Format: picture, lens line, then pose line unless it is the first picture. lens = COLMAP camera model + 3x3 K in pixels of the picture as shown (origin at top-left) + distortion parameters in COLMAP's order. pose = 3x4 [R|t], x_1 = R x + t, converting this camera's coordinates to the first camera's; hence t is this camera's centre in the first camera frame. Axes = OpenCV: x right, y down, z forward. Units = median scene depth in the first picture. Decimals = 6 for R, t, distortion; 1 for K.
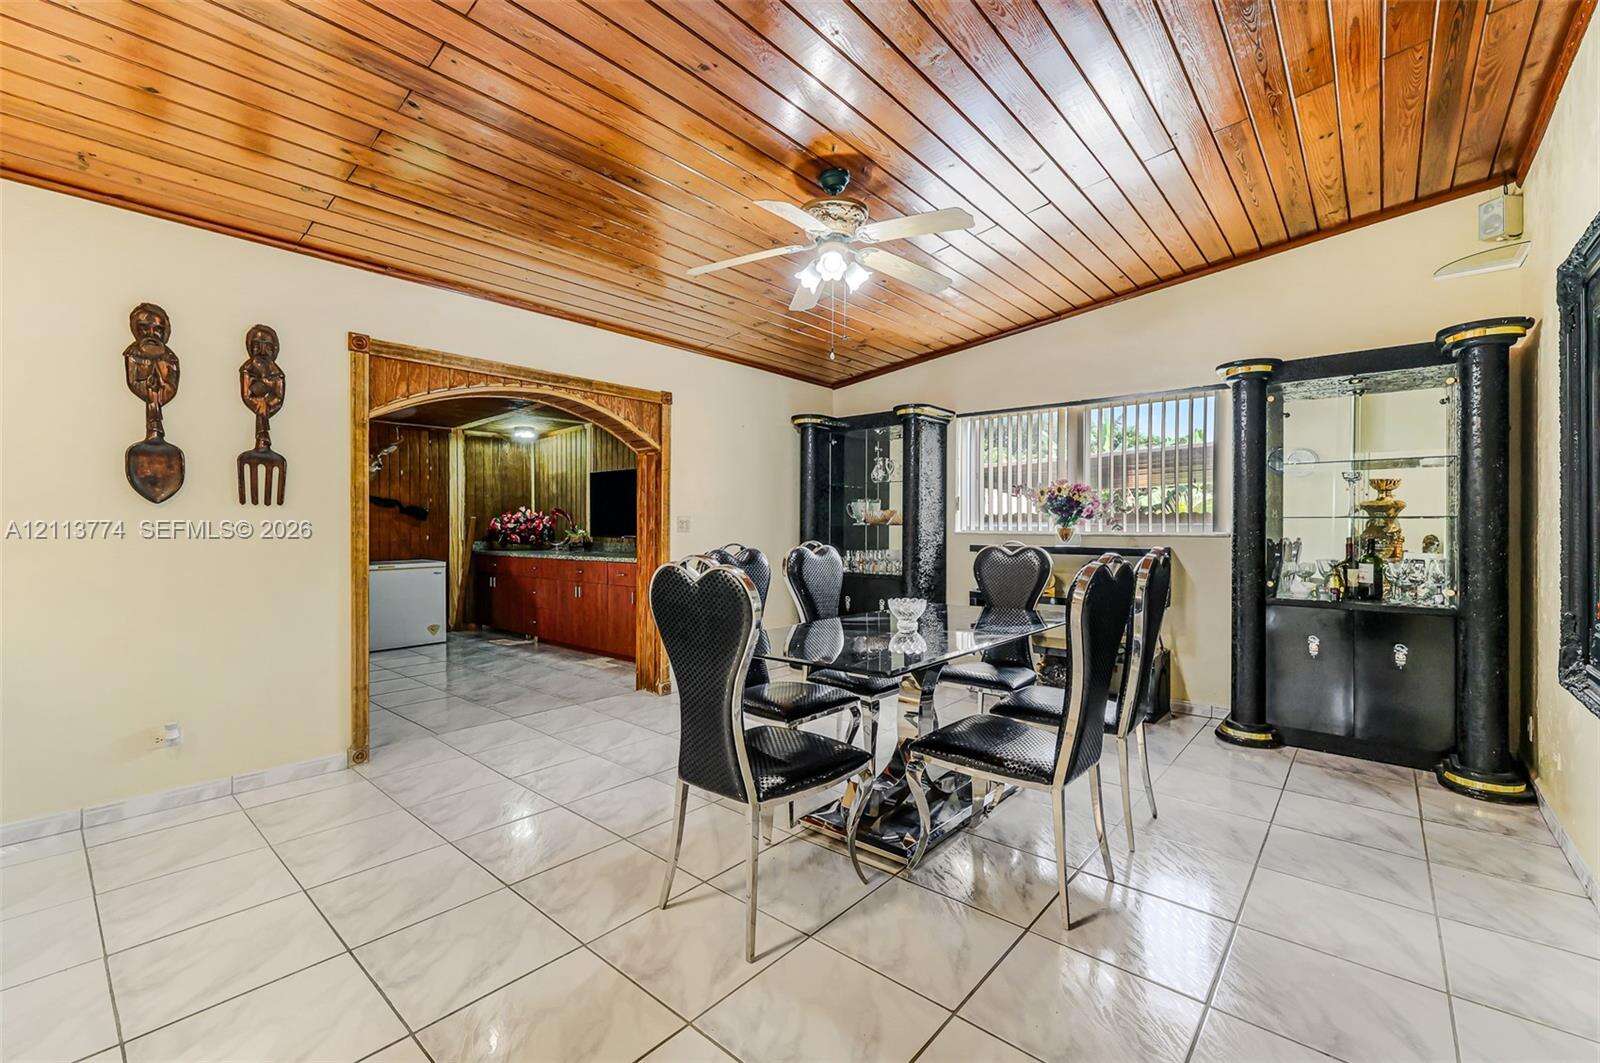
lens RADIAL K [[675.7, 0, 772.8], [0, 675.7, 523.0], [0, 0, 1]] dist [-0.003198, 0.000214]
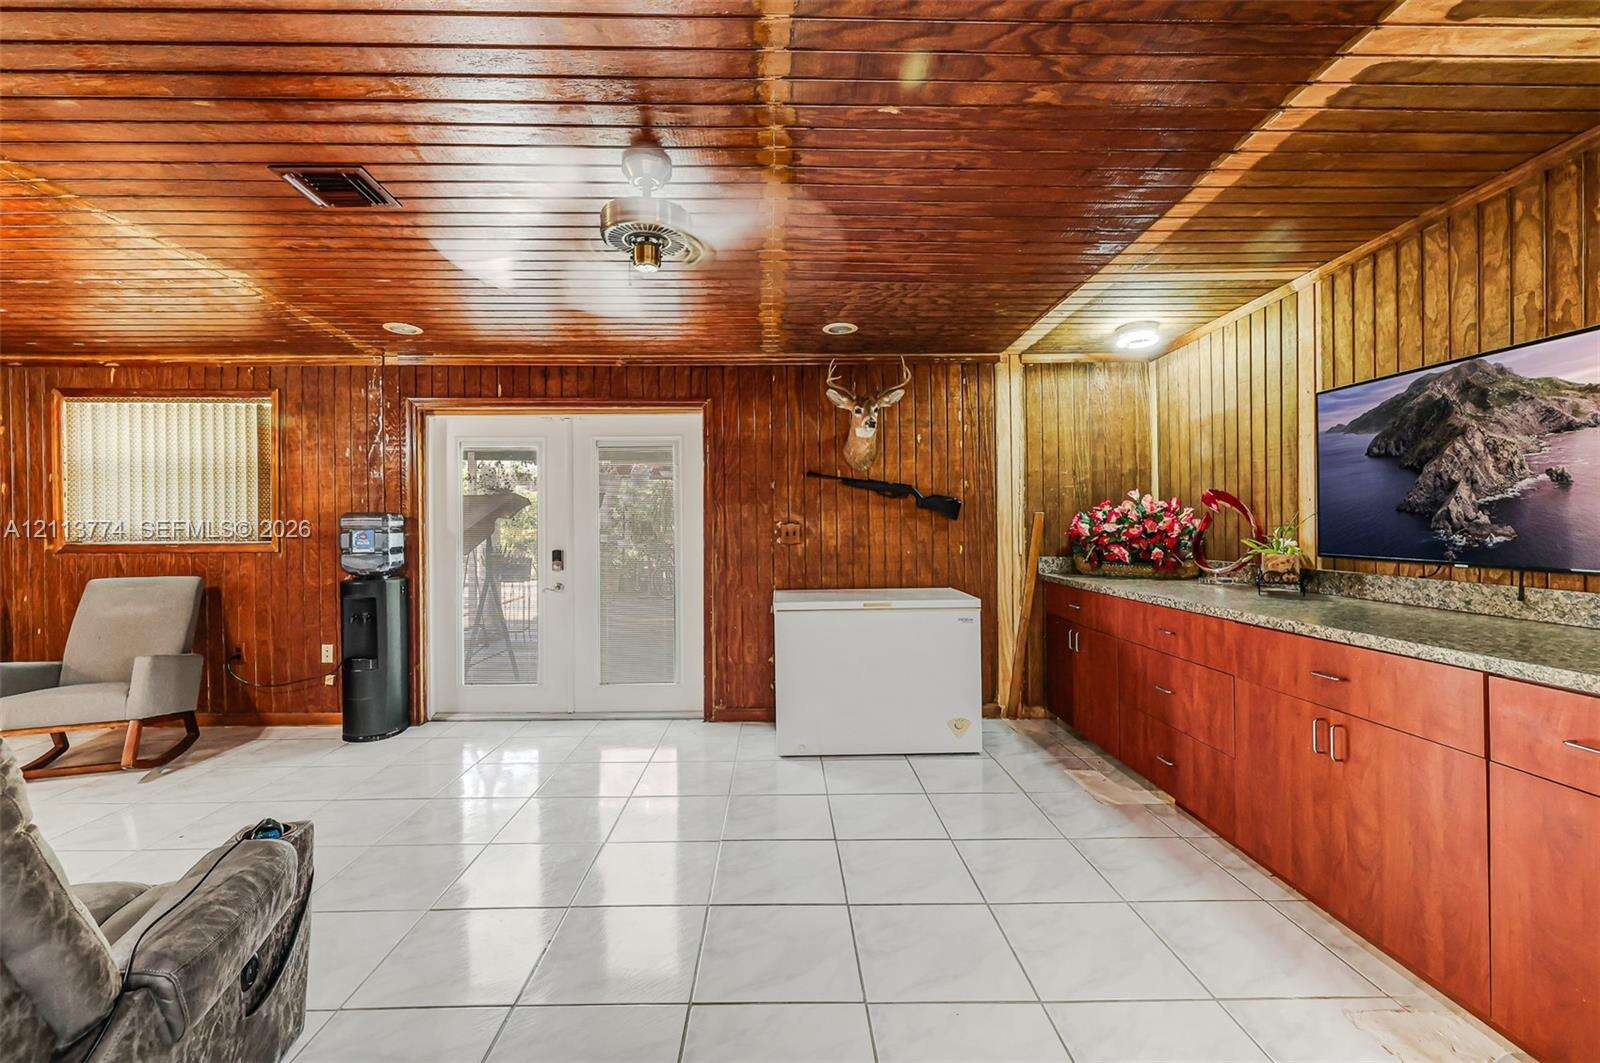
lens RADIAL K [[675.7, 0, 791.3], [0, 675.7, 525.4], [0, 0, 1]] dist [-0.003198, 0.000214]
pose [[0.685310, -0.002777, -0.728246, -0.184960], [0.009332, 0.999944, 0.004969, -0.002734], [0.728192, -0.010201, 0.685297, 0.483604]]
